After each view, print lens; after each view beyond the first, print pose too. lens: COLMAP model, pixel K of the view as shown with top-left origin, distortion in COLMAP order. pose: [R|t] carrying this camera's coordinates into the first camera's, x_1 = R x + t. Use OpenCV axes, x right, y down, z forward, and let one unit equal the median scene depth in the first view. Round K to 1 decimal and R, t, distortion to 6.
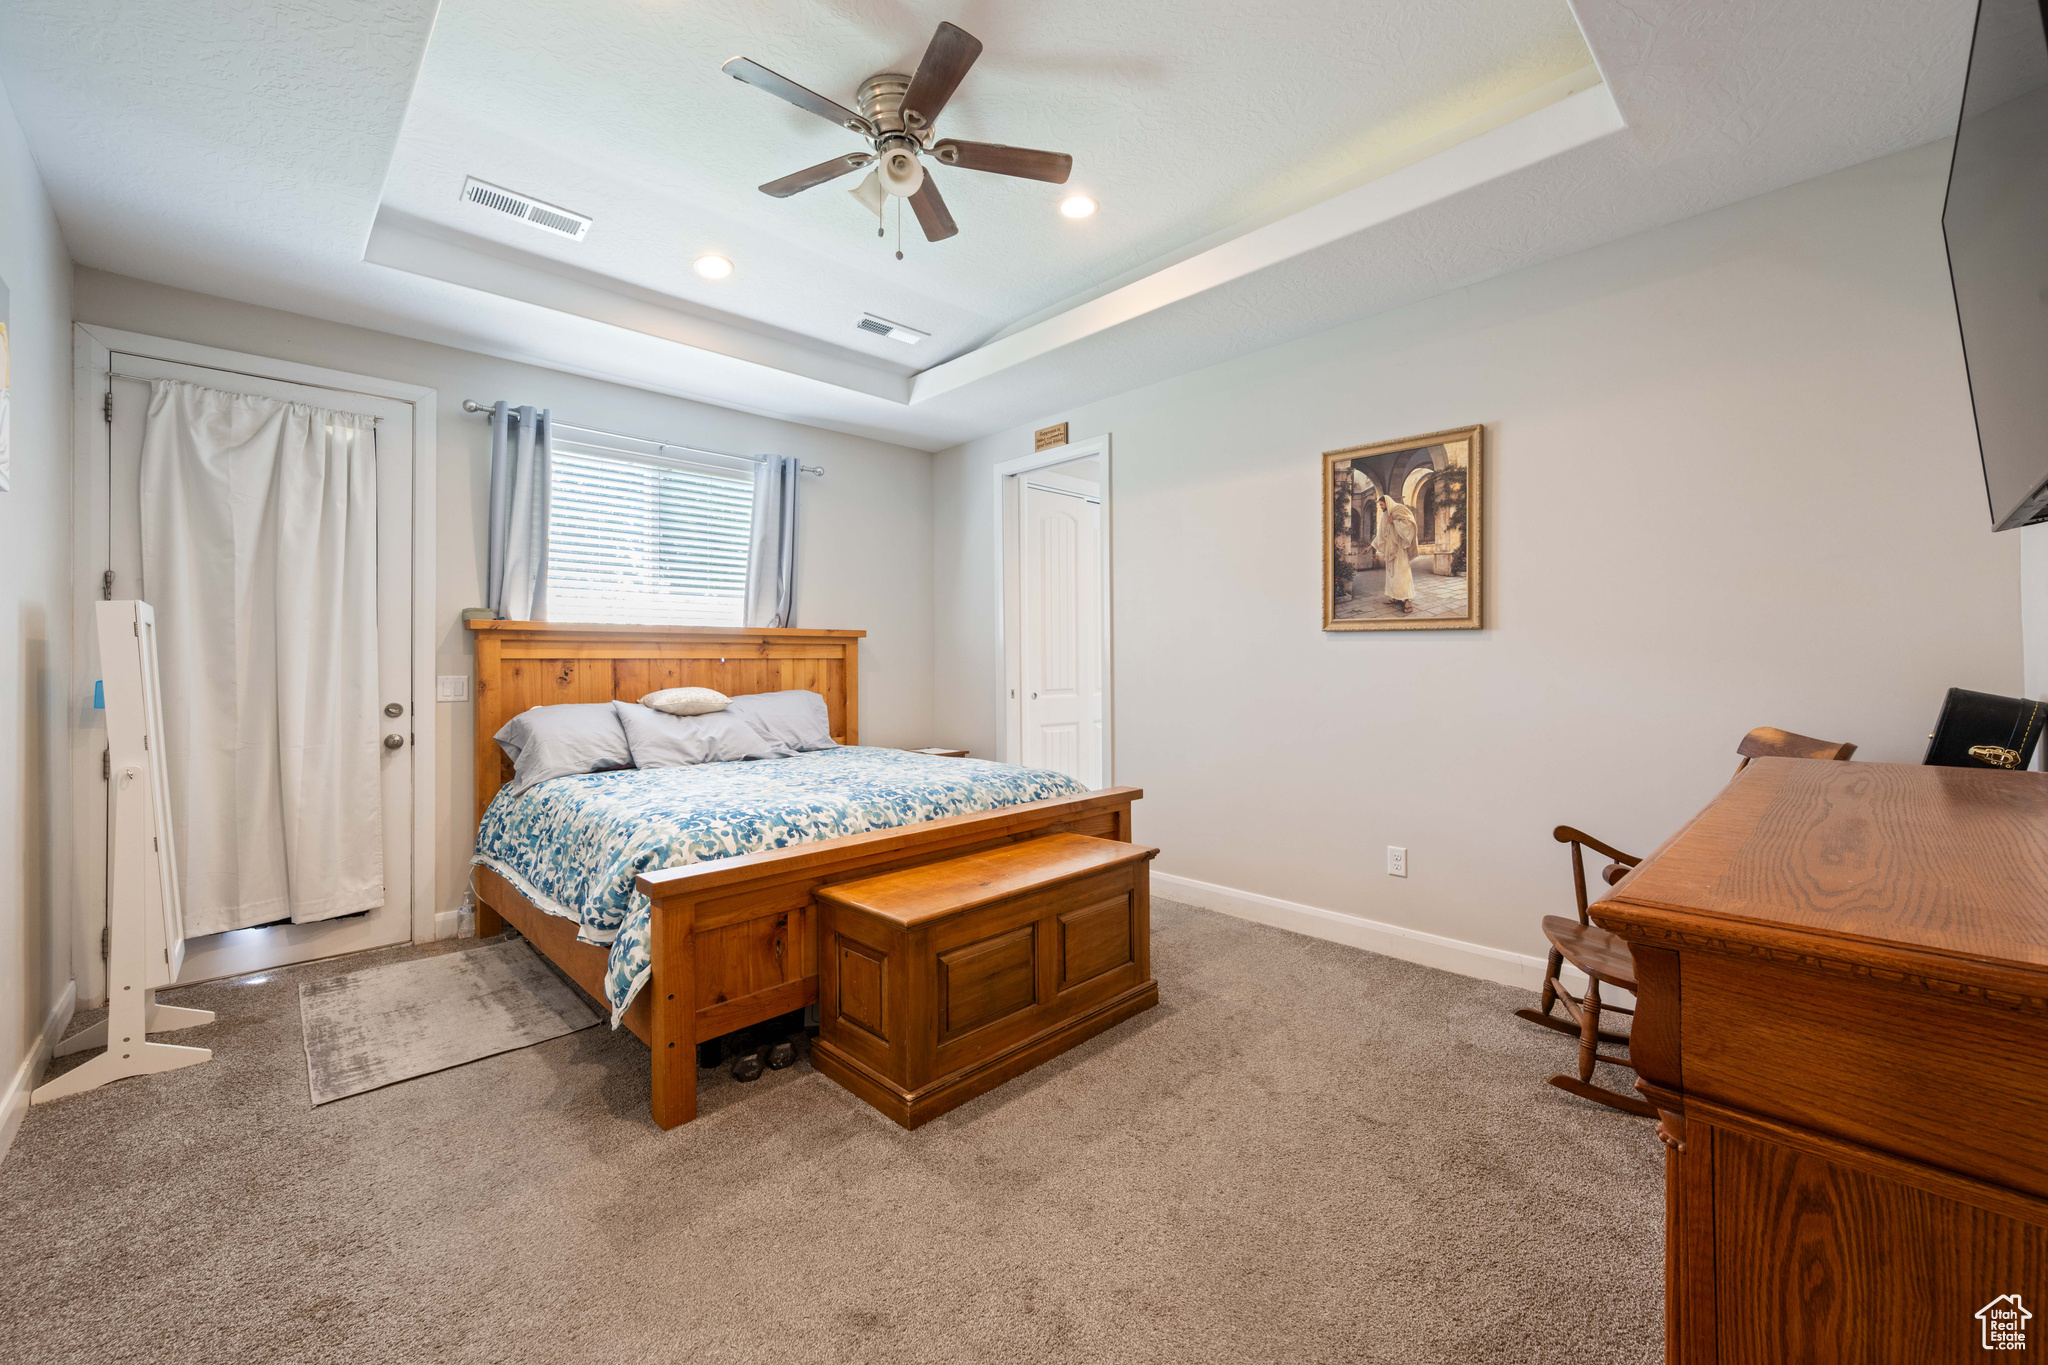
lens RADIAL K [[808.3, 0, 1023.4], [0, 808.3, 669.7], [0, 0, 1]] dist [0.000392, 0.000464]
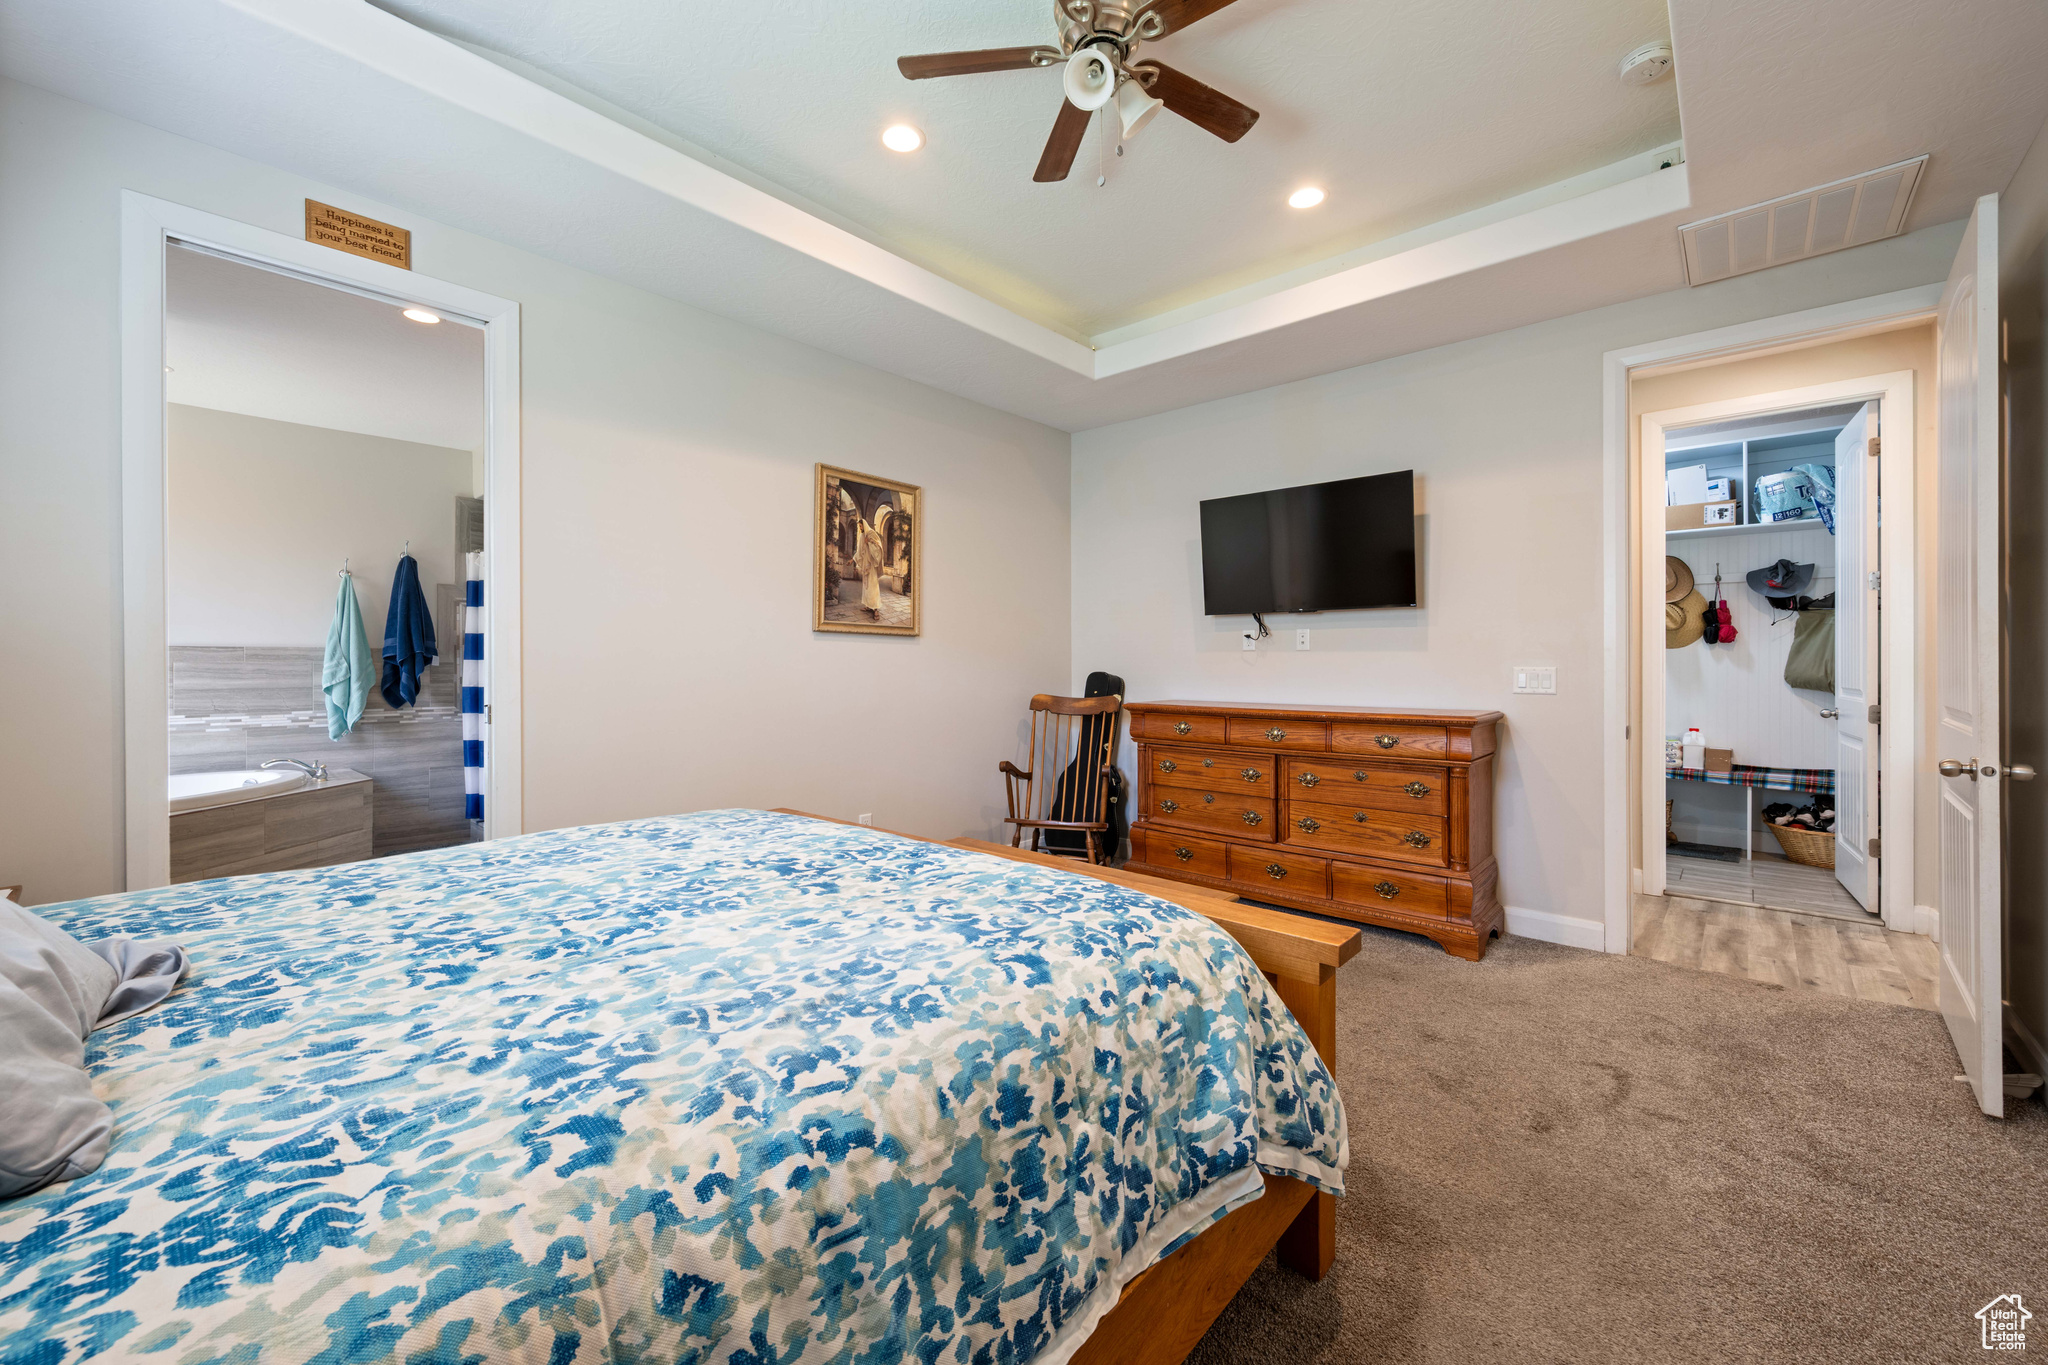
lens RADIAL K [[808.3, 0, 1023.8], [0, 808.3, 669.2], [0, 0, 1]] dist [0.000392, 0.000464]
pose [[-0.068179, -0.004296, 0.997664, -0.756508], [0.009581, 0.999942, 0.004960, -0.000116], [-0.997627, 0.009896, -0.068134, 0.857979]]
